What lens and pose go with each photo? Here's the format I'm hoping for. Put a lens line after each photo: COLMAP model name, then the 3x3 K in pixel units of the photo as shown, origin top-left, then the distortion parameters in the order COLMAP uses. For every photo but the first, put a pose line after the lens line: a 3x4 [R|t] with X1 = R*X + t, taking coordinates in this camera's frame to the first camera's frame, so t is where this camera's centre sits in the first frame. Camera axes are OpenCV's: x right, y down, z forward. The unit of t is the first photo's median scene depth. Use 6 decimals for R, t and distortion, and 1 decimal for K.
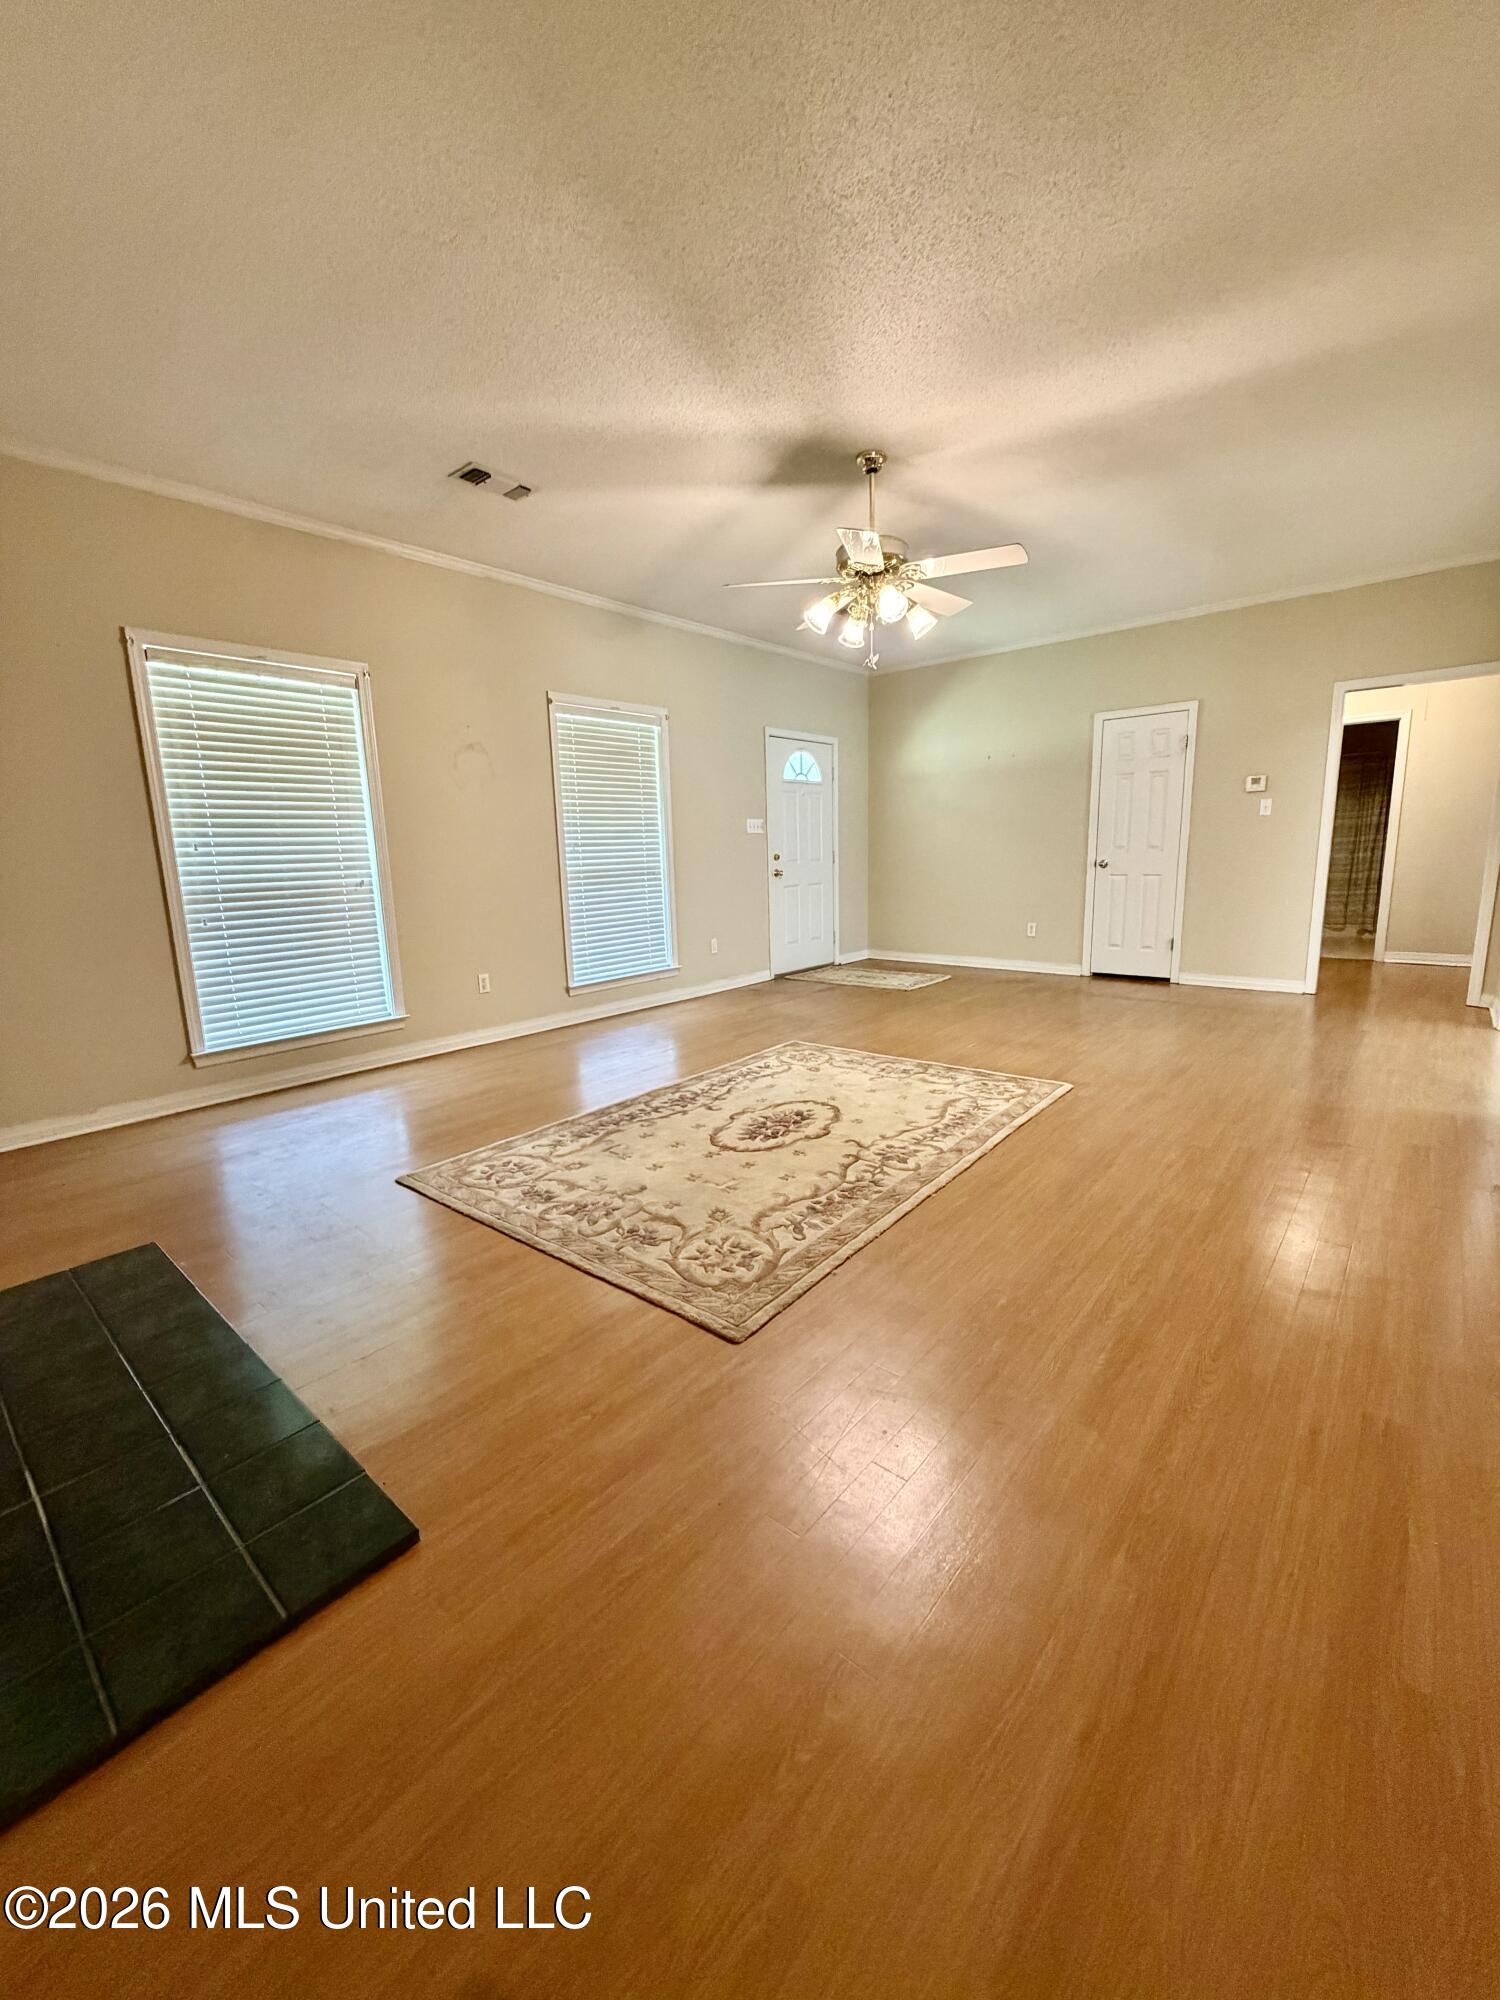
lens RADIAL K [[793.4, 0, 755.0], [0, 793.4, 990.3], [0, 0, 1]] dist [-0.000514, -0.000424]
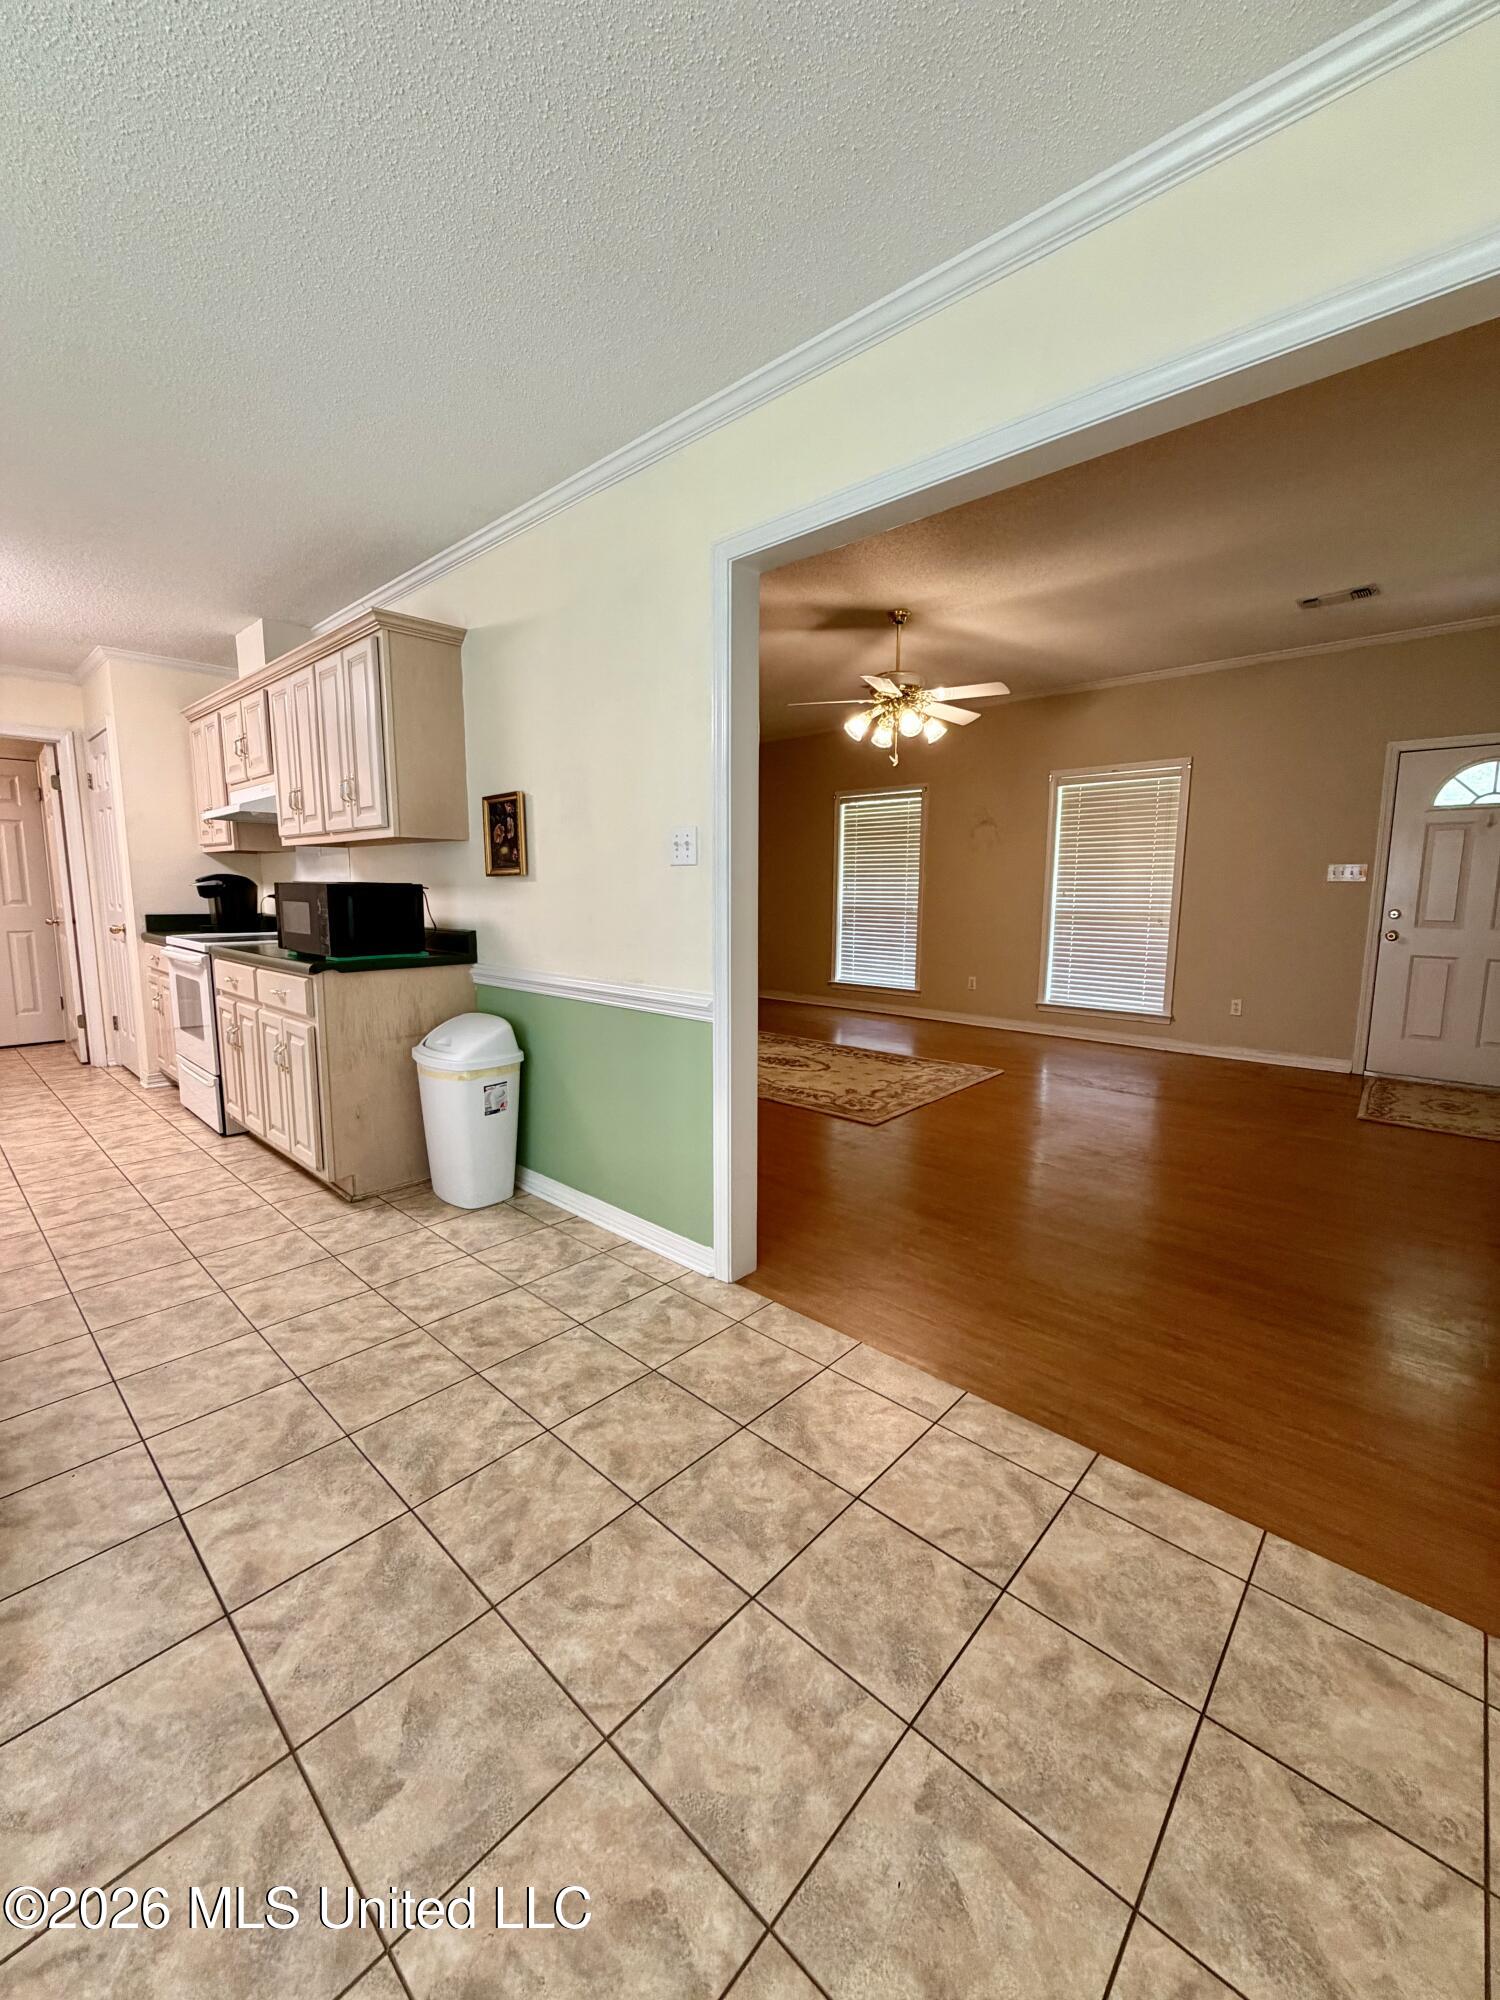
lens RADIAL K [[793.4, 0, 744.3], [0, 793.4, 991.8], [0, 0, 1]] dist [-0.000514, -0.000424]
pose [[-0.039469, 0.158532, -0.986565, 1.386428], [-0.179888, 0.970075, 0.163079, -0.193761], [0.982895, 0.183908, -0.009770, 0.758846]]
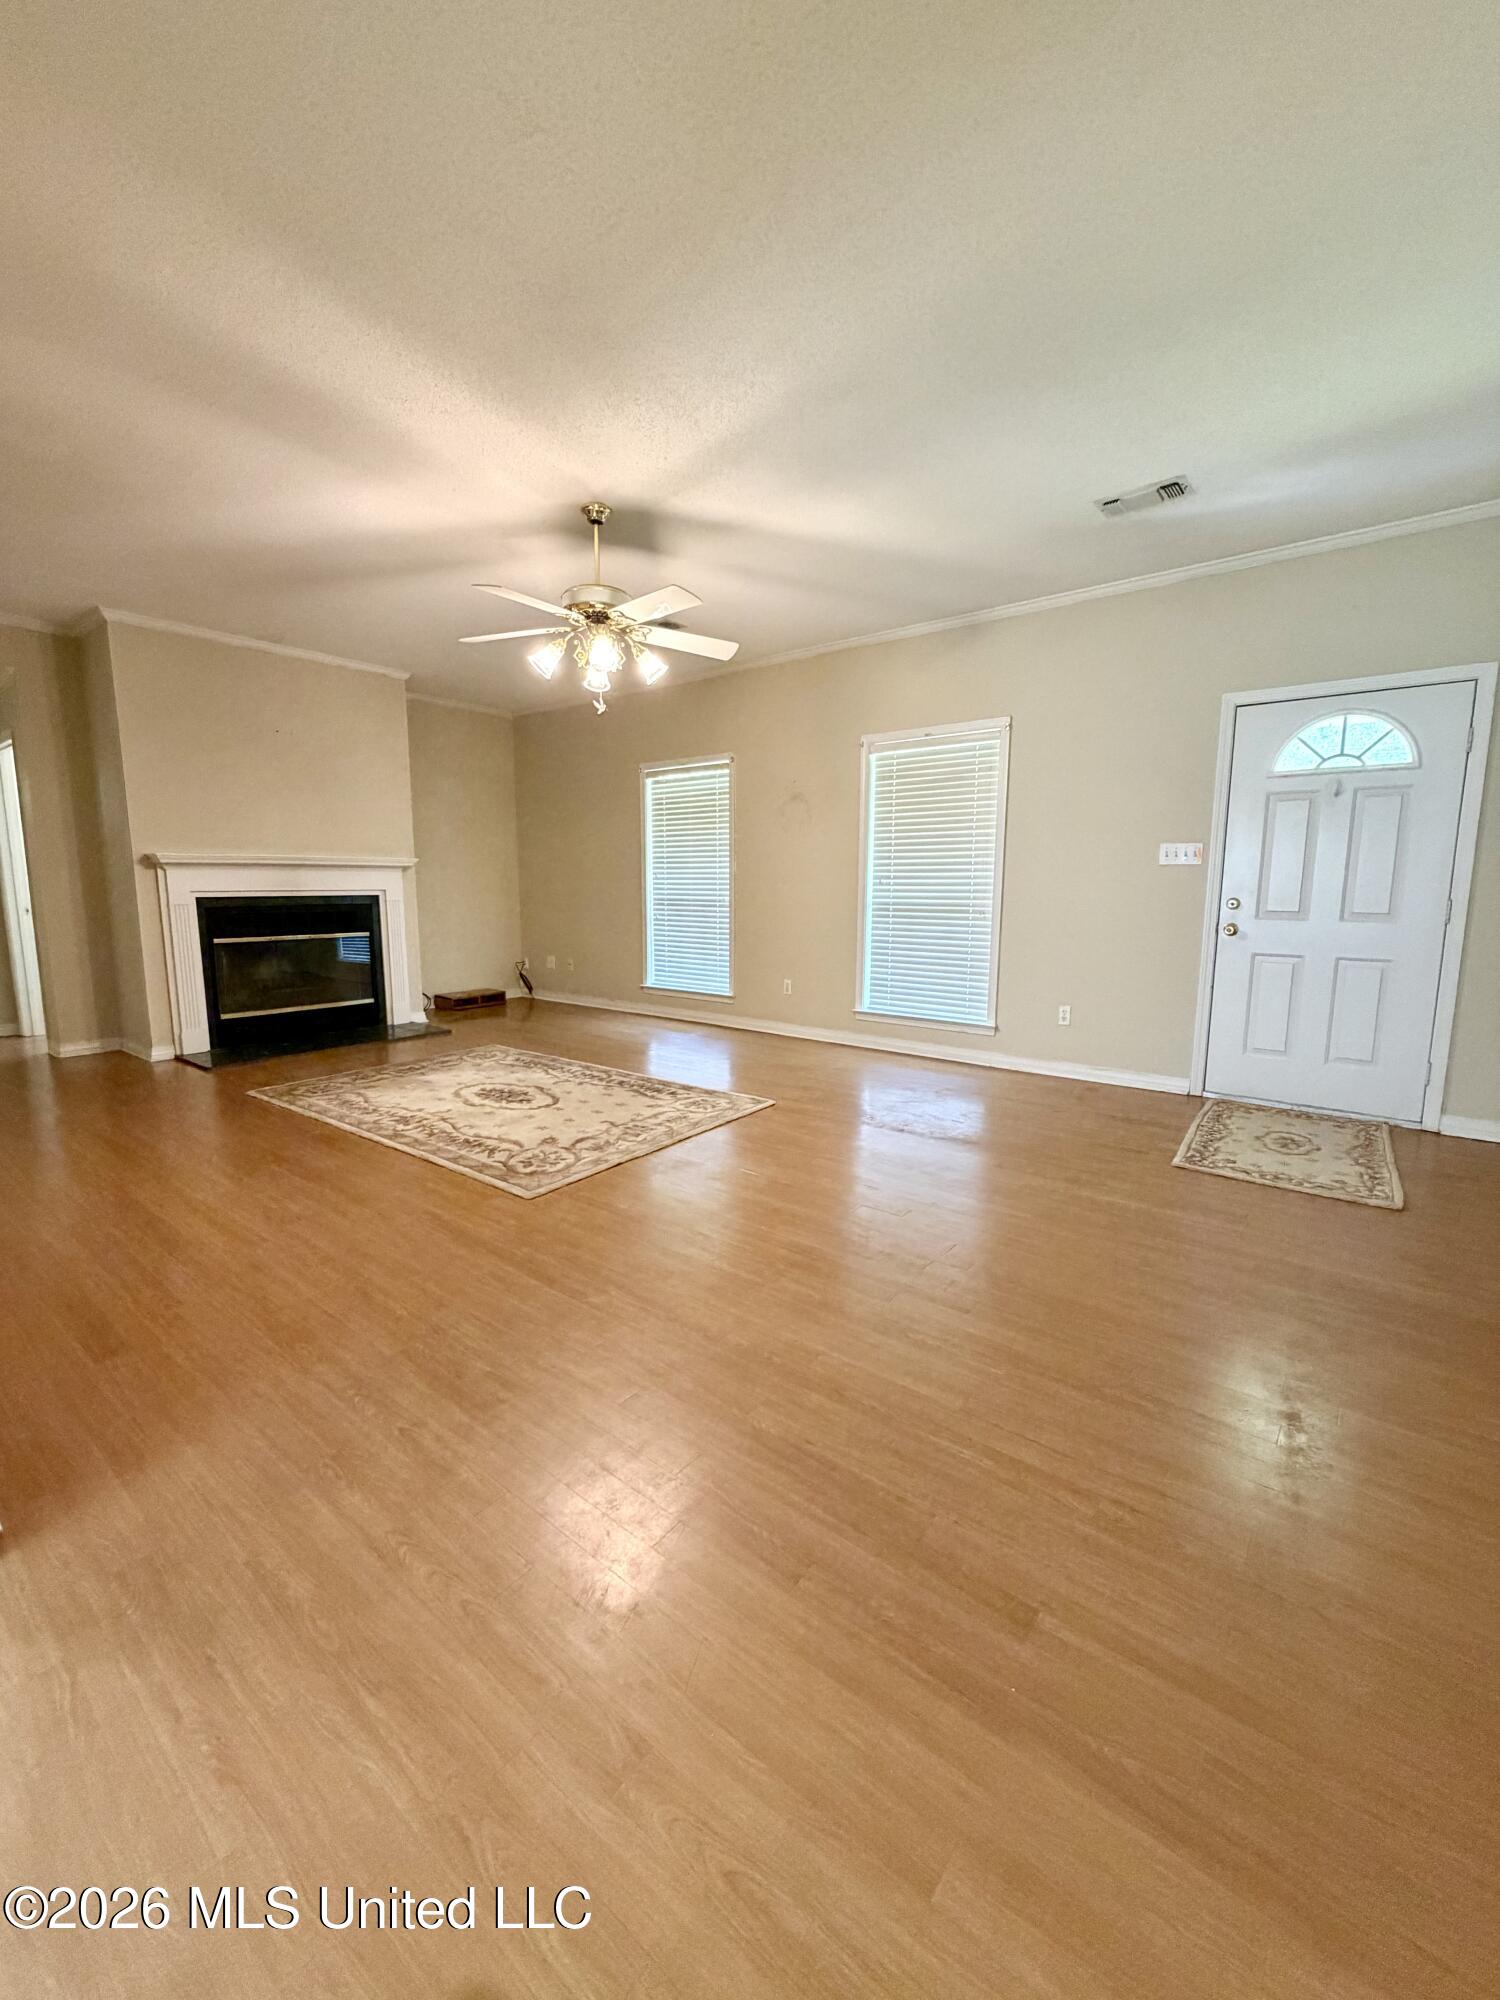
lens RADIAL K [[793.4, 0, 746.6], [0, 793.4, 990.2], [0, 0, 1]] dist [-0.000514, -0.000424]
pose [[0.037431, 0.166025, -0.985411, 1.099164], [-0.178065, 0.971429, 0.156905, -0.233785], [0.983306, 0.169594, 0.065925, 1.068787]]
